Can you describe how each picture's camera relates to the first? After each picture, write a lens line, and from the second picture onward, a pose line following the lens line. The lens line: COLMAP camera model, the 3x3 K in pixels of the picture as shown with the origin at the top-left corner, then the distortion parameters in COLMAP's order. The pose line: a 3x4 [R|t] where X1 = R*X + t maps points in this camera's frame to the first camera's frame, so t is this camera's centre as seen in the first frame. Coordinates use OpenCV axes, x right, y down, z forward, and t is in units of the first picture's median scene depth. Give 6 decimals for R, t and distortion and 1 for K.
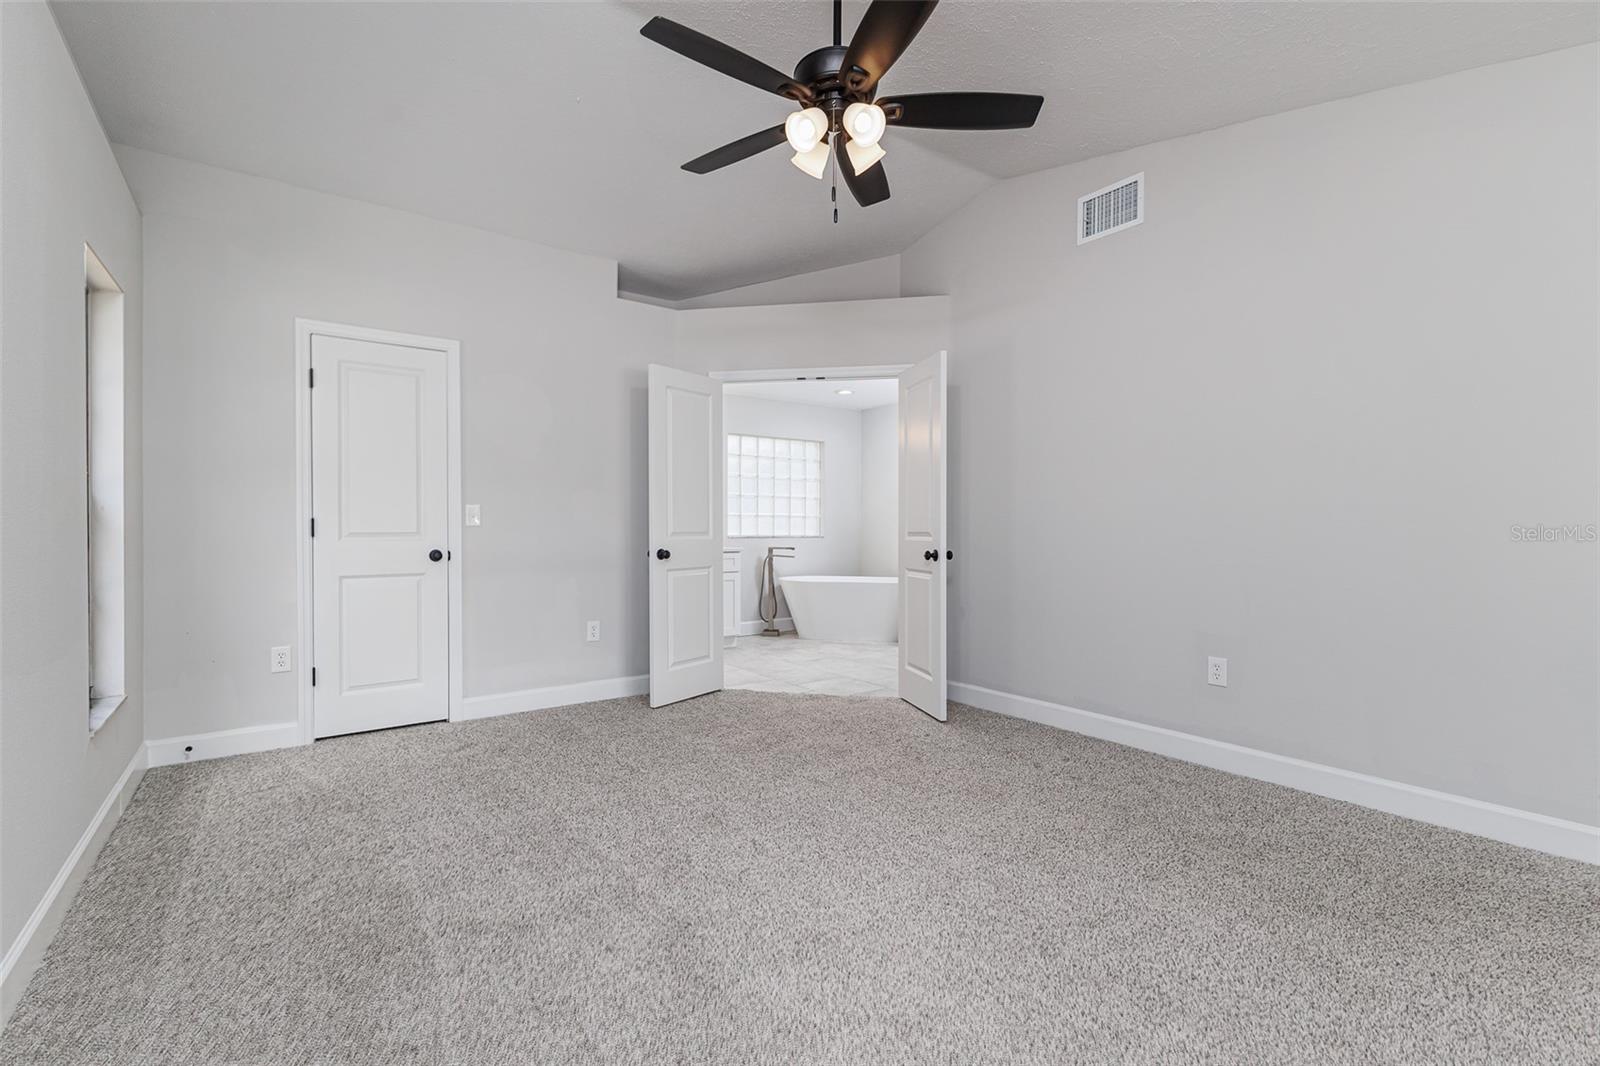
lens RADIAL K [[706.6, 0, 807.7], [0, 706.6, 529.1], [0, 0, 1]] dist [-0.000747, -0.000477]
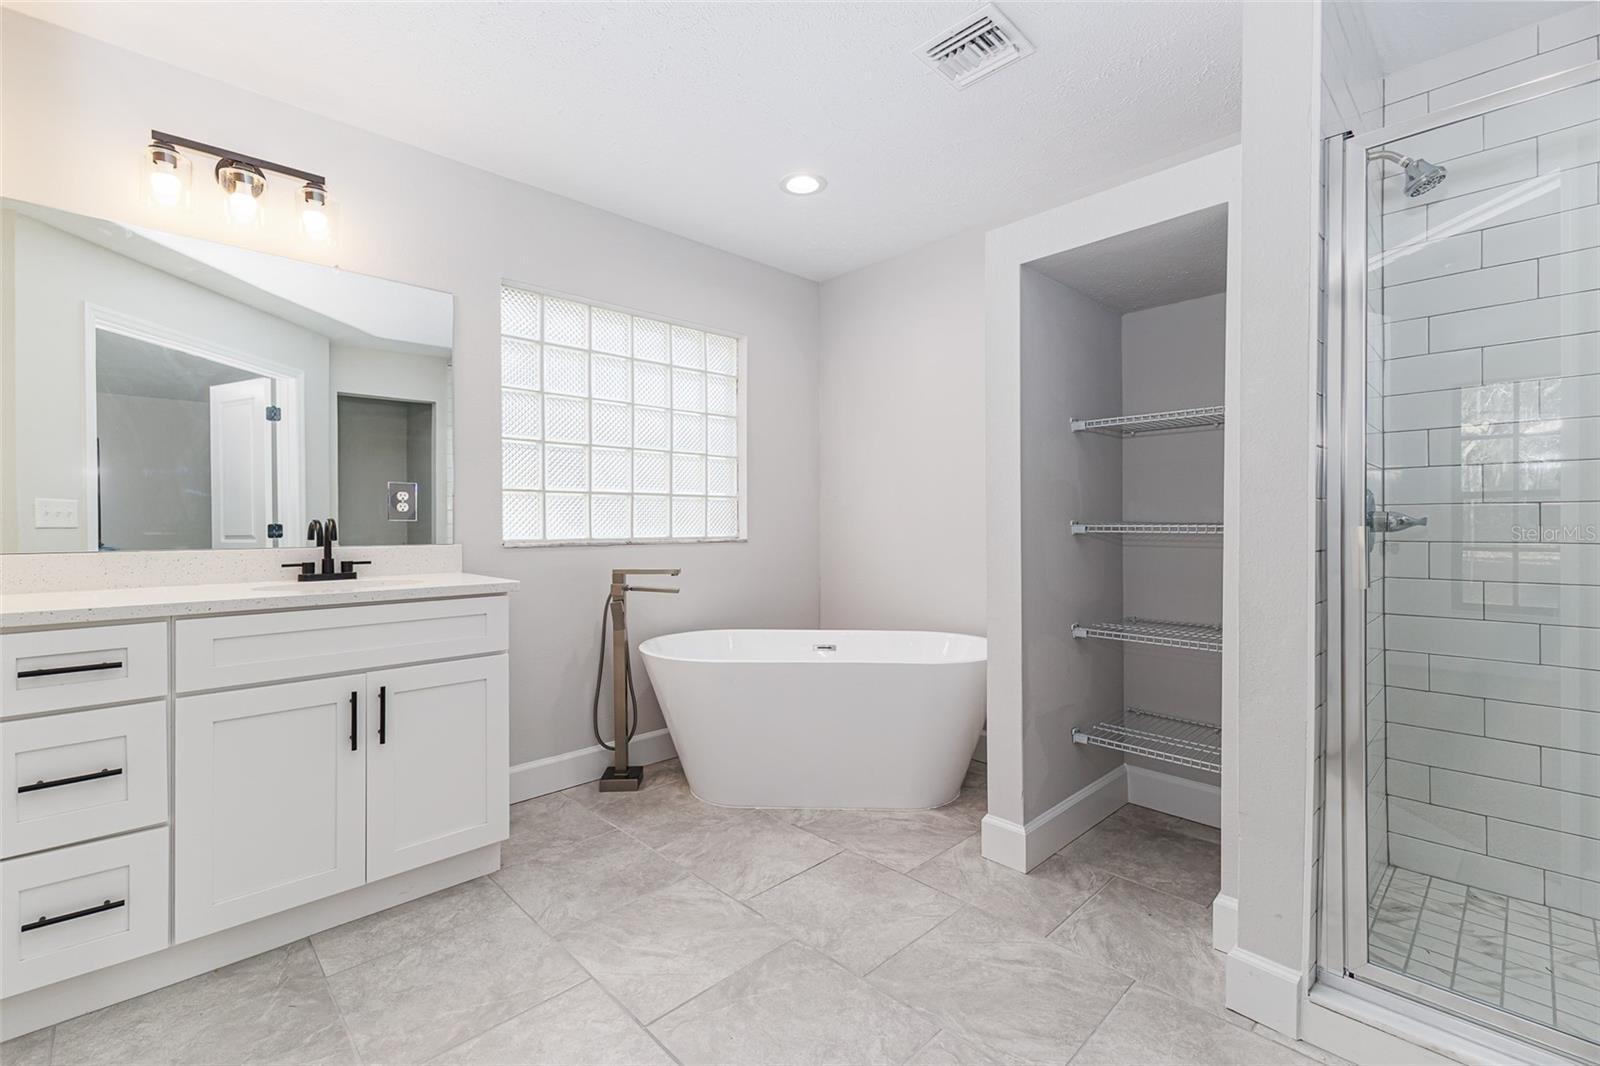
lens RADIAL K [[706.6, 0, 807.7], [0, 706.6, 529.1], [0, 0, 1]] dist [-0.000747, -0.000477]
pose [[0.989351, 0.006826, 0.145391, -0.005490], [-0.008189, 0.999928, 0.008777, -0.000925], [-0.145321, -0.009874, 0.989335, 0.584032]]
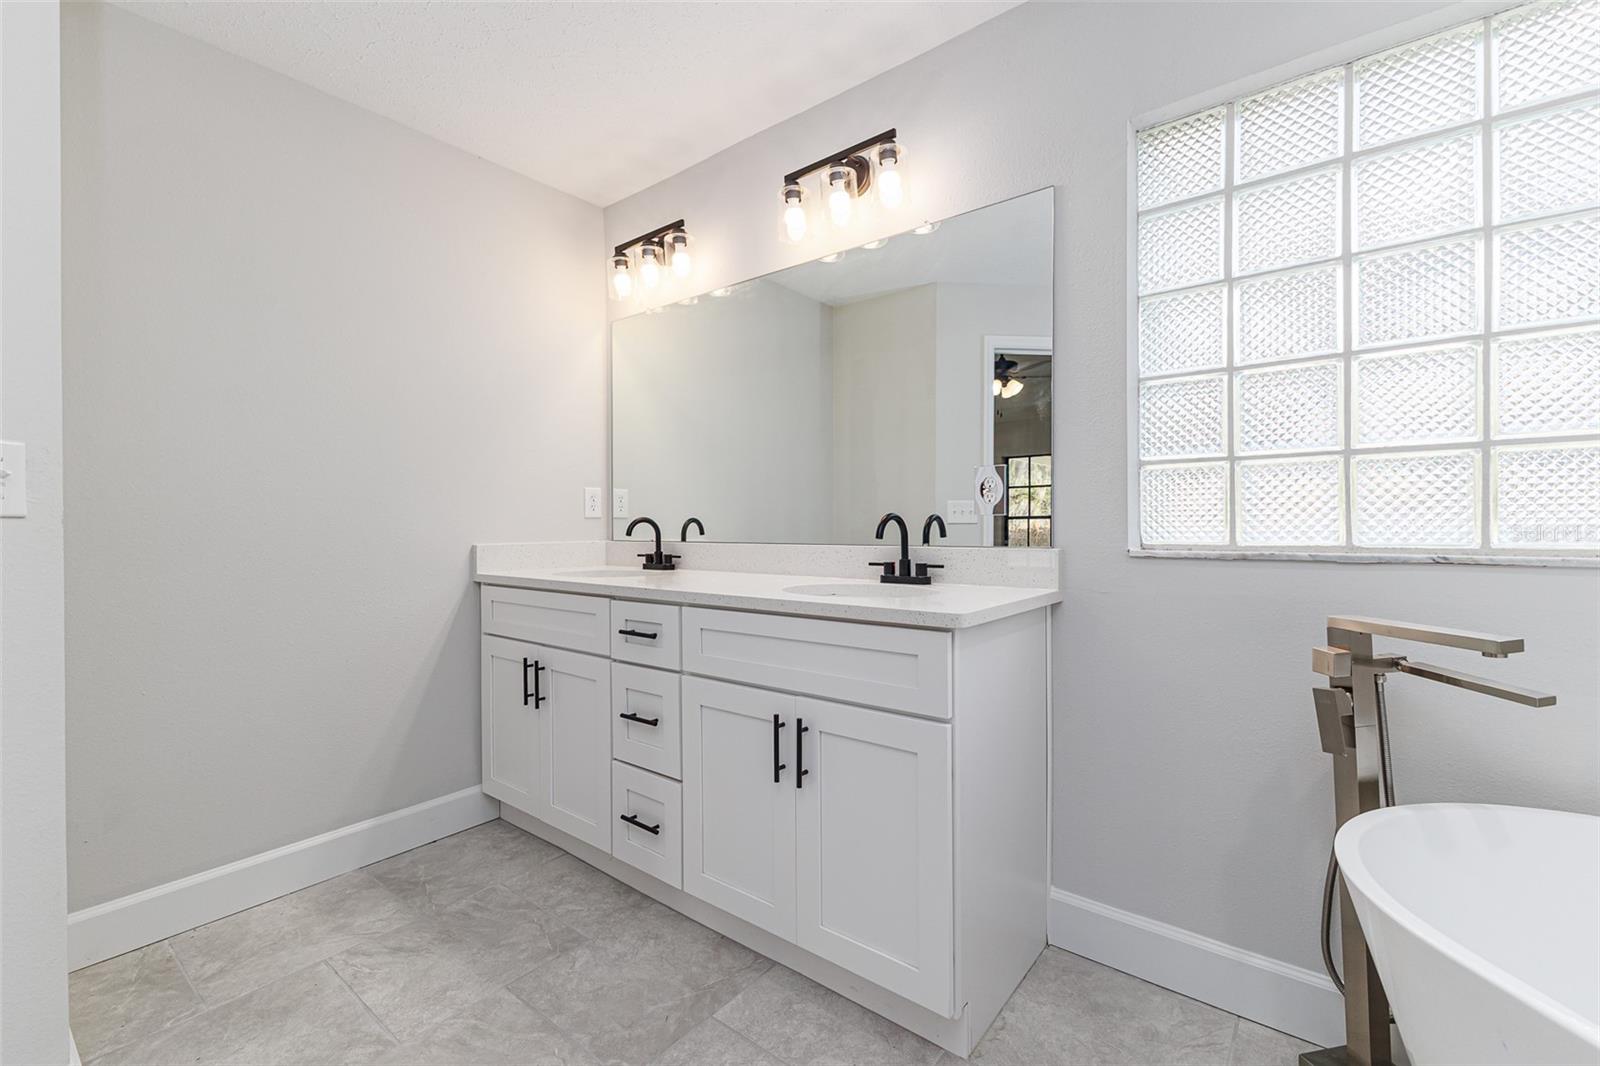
lens RADIAL K [[706.6, 0, 807.7], [0, 706.6, 529.1], [0, 0, 1]] dist [-0.000747, -0.000477]
pose [[0.247267, 0.013186, -0.968858, 0.086537], [0.004016, 0.999885, 0.014633, 0.000797], [0.968939, -0.007509, 0.247186, 0.819980]]
